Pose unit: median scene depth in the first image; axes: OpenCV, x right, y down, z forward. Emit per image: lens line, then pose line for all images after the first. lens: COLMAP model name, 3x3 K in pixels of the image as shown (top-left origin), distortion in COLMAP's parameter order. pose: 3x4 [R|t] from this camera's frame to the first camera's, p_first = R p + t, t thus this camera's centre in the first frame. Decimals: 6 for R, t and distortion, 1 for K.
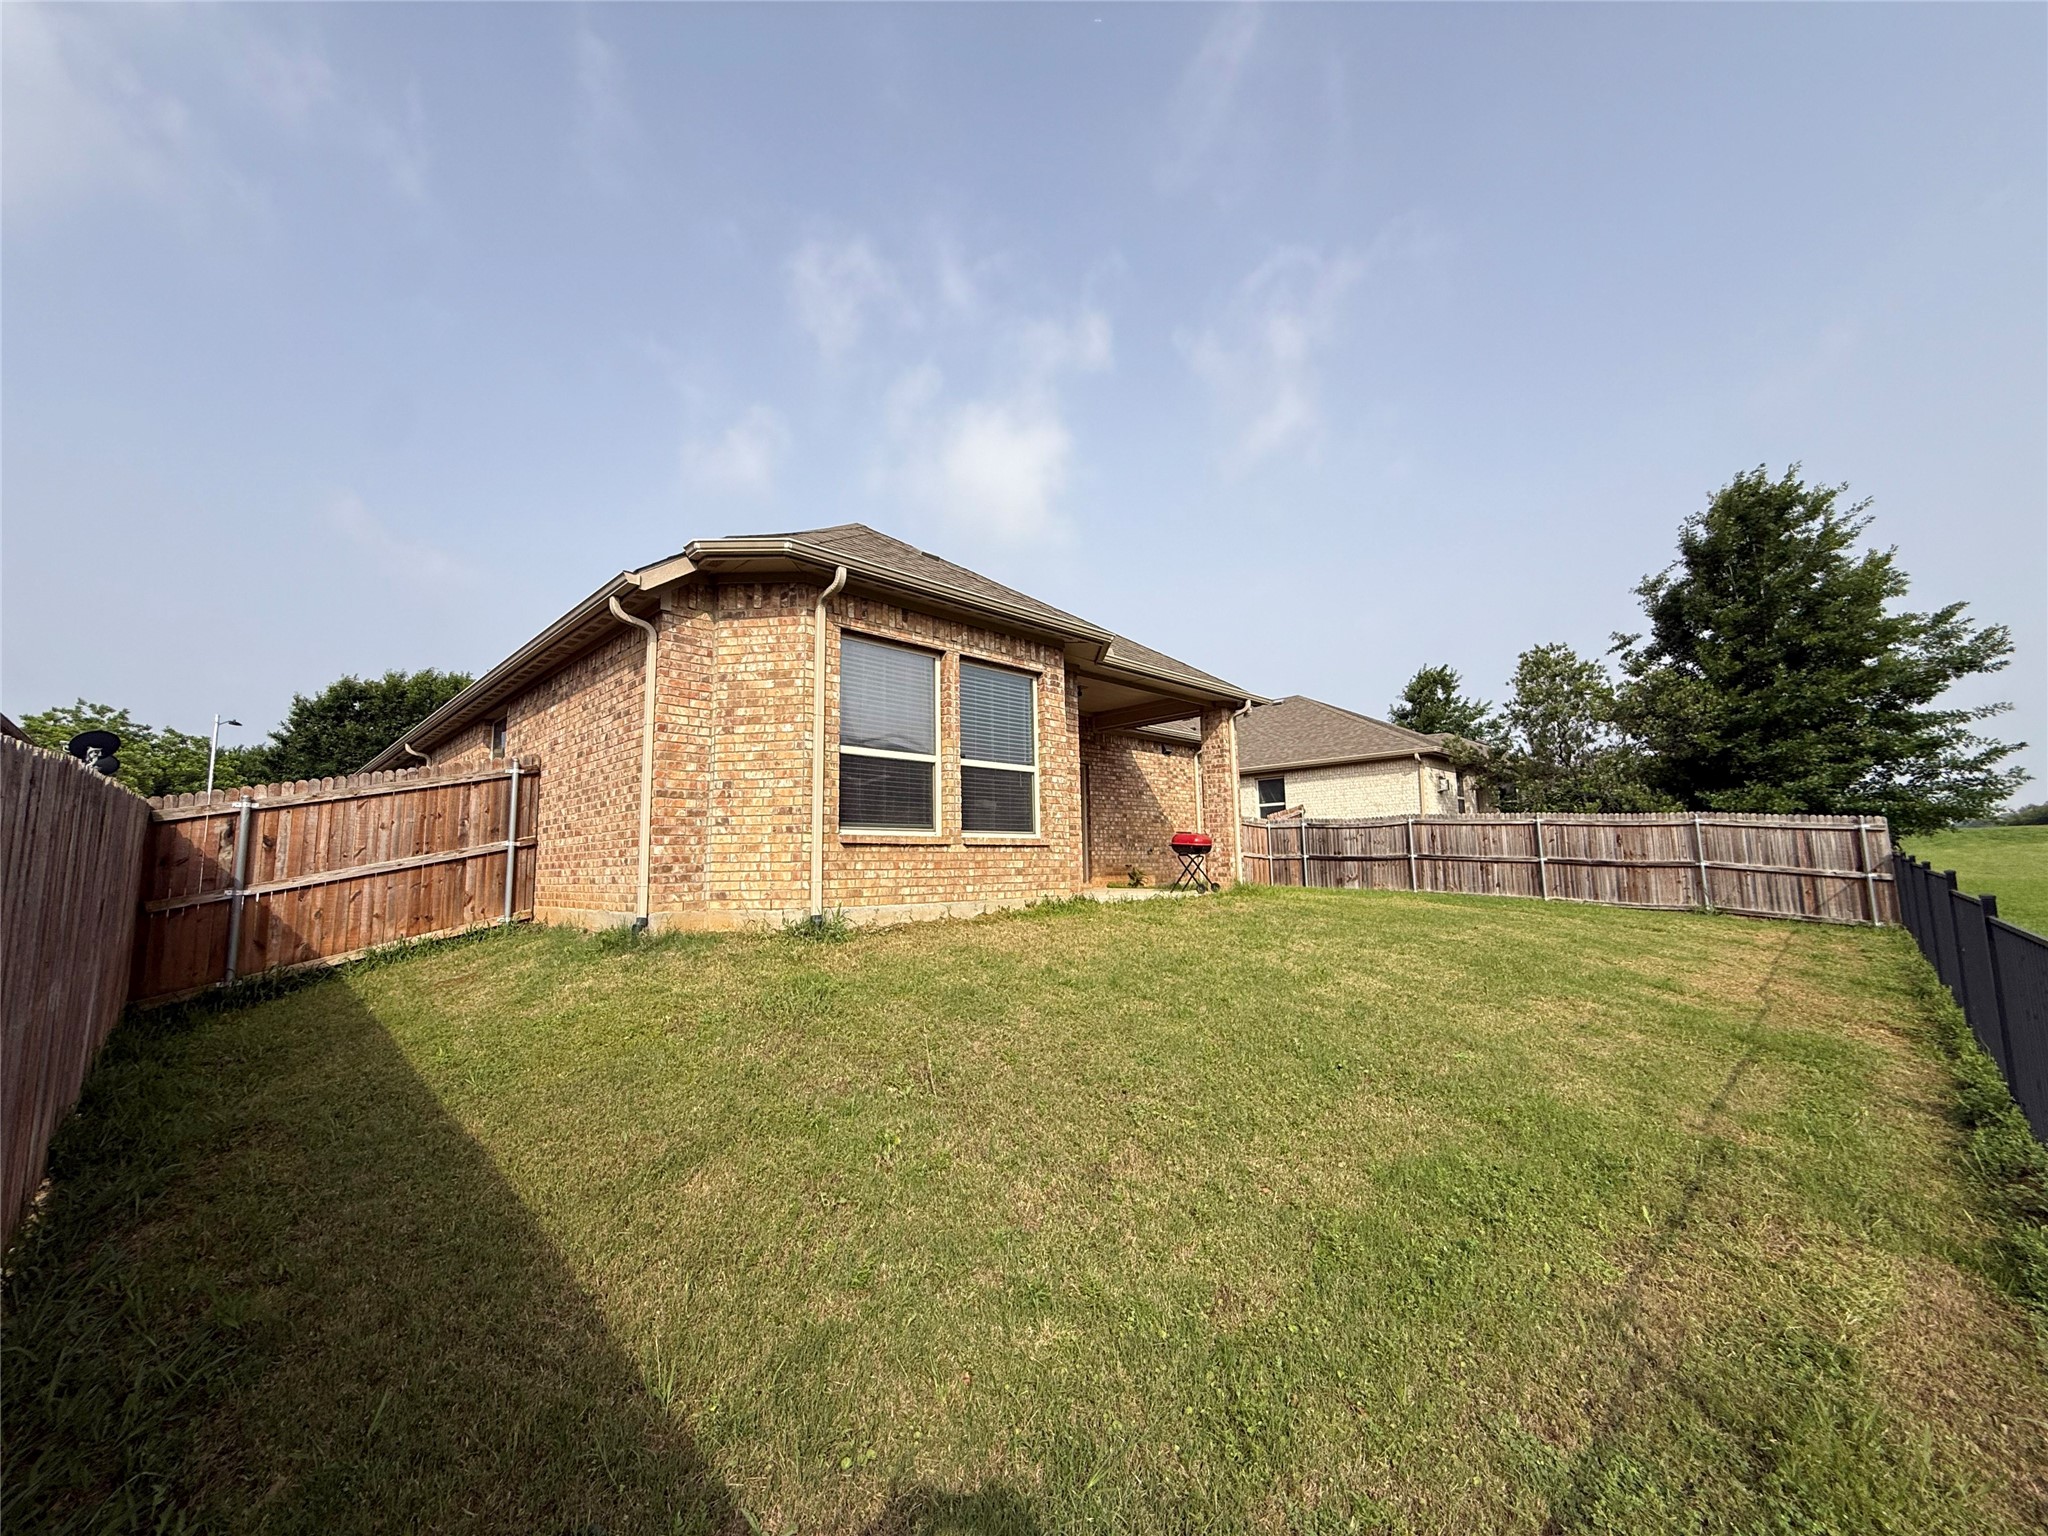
lens RADIAL K [[822.8, 0, 1032.9], [0, 822.8, 767.2], [0, 0, 1]] dist [-0.000053, -0.000456]
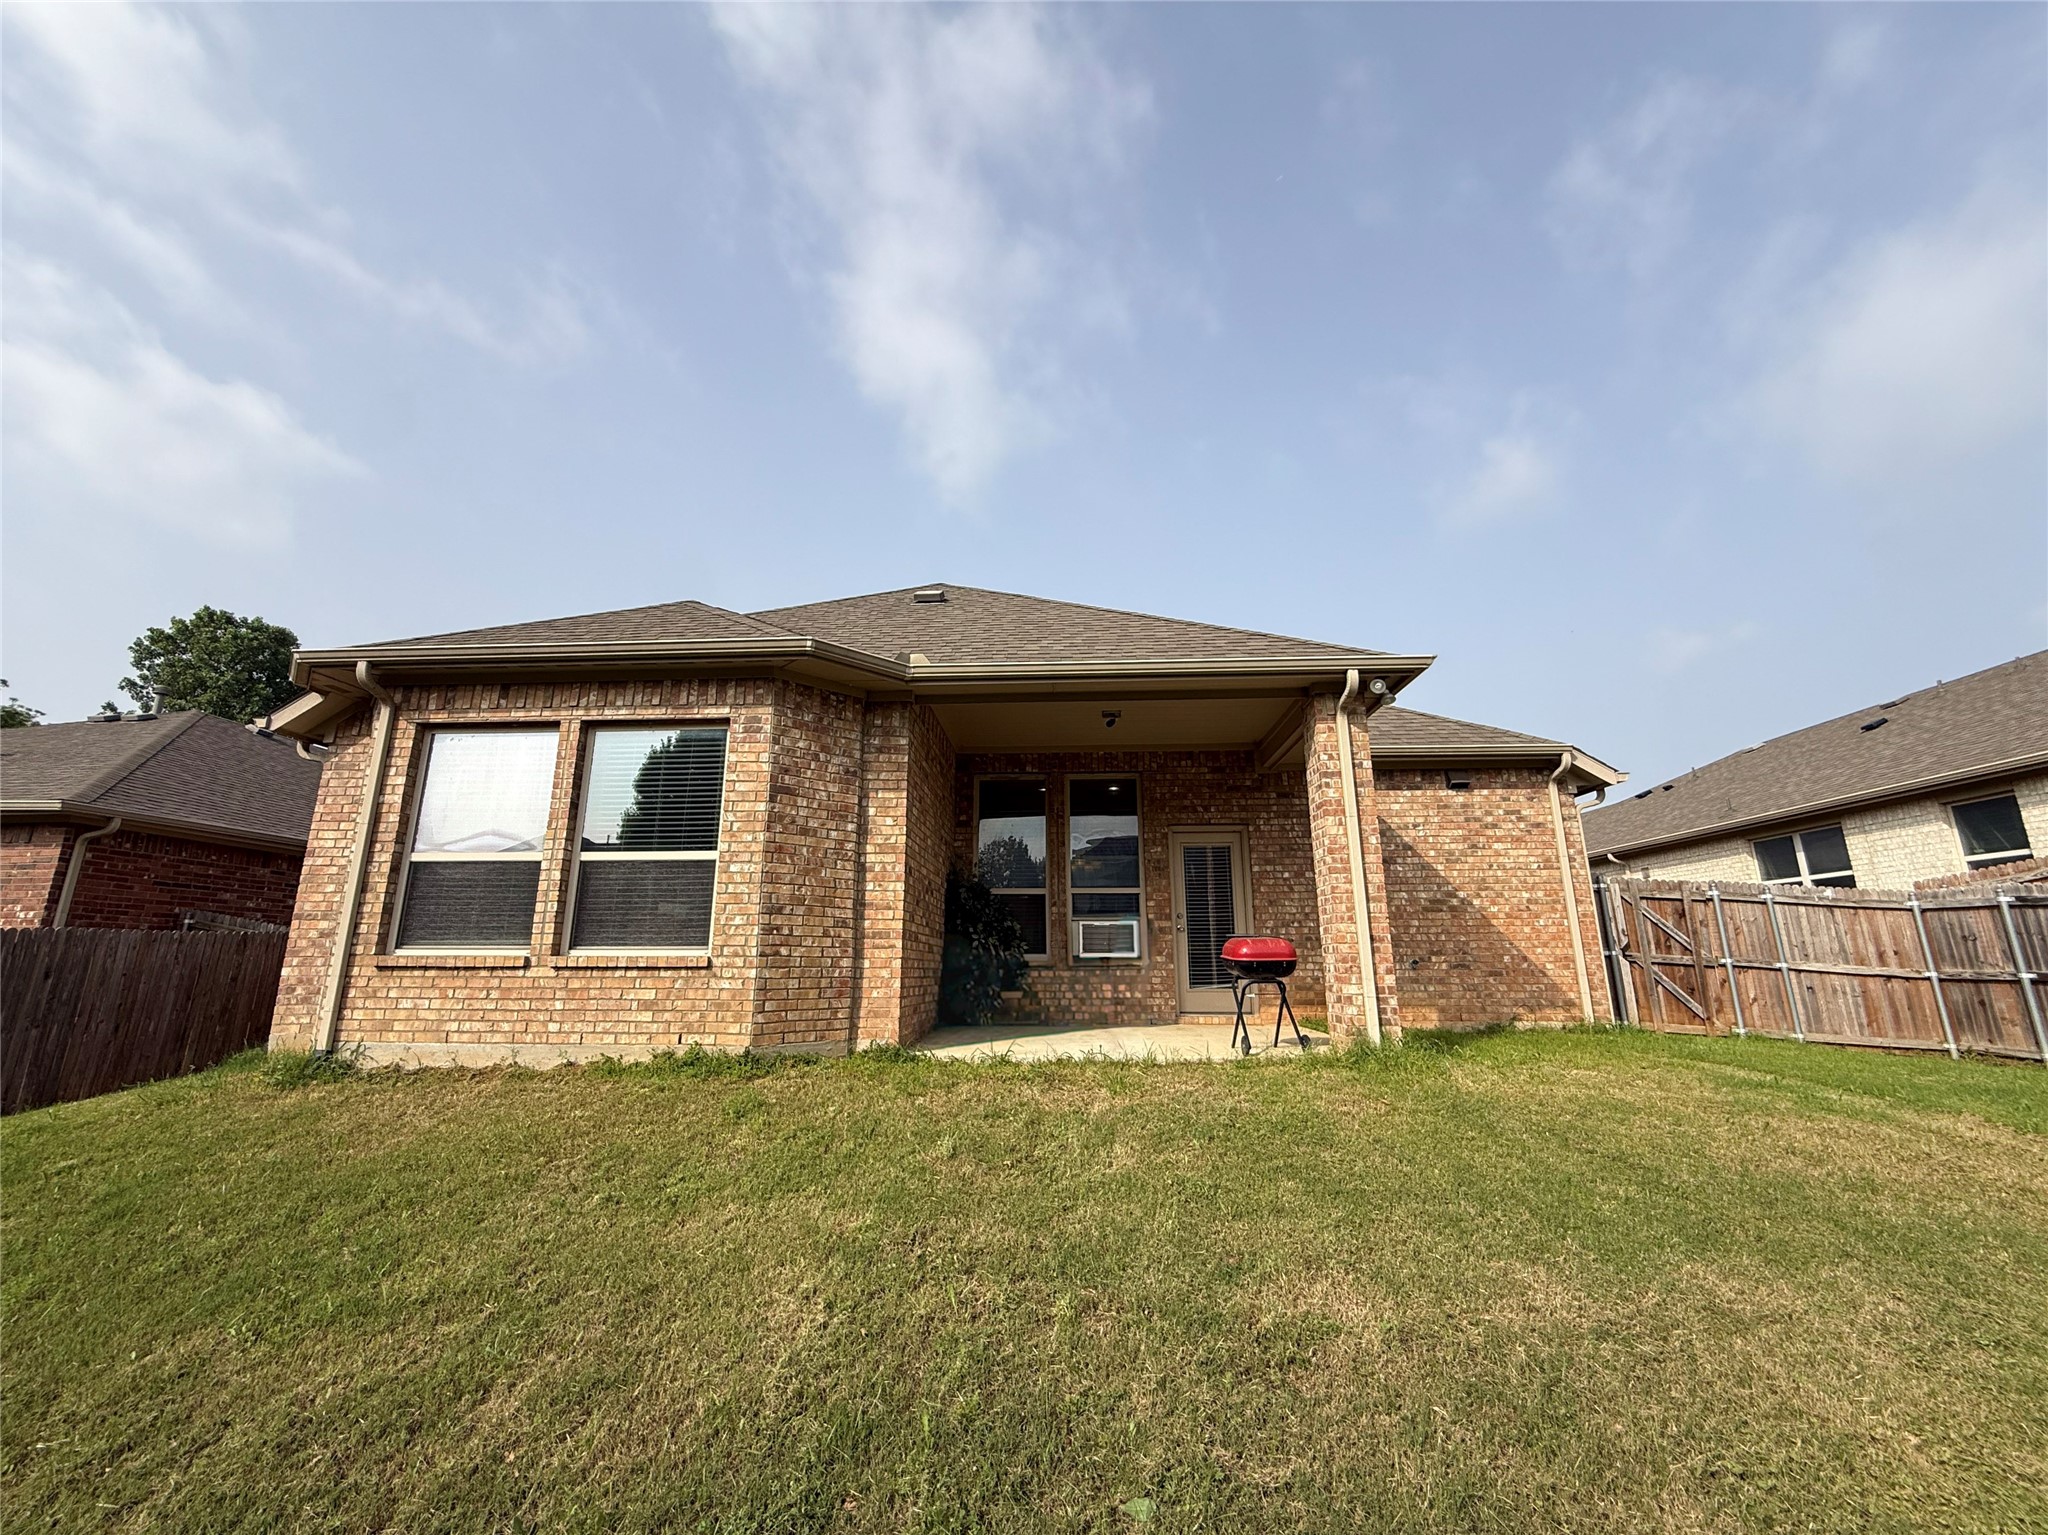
lens RADIAL K [[822.8, 0, 1022.1], [0, 822.8, 764.7], [0, 0, 1]] dist [-0.000053, -0.000456]
pose [[0.659196, -0.162258, -0.734256, 0.787525], [0.079110, 0.985988, -0.146863, 0.056375], [0.747798, 0.038725, 0.662796, 0.814638]]
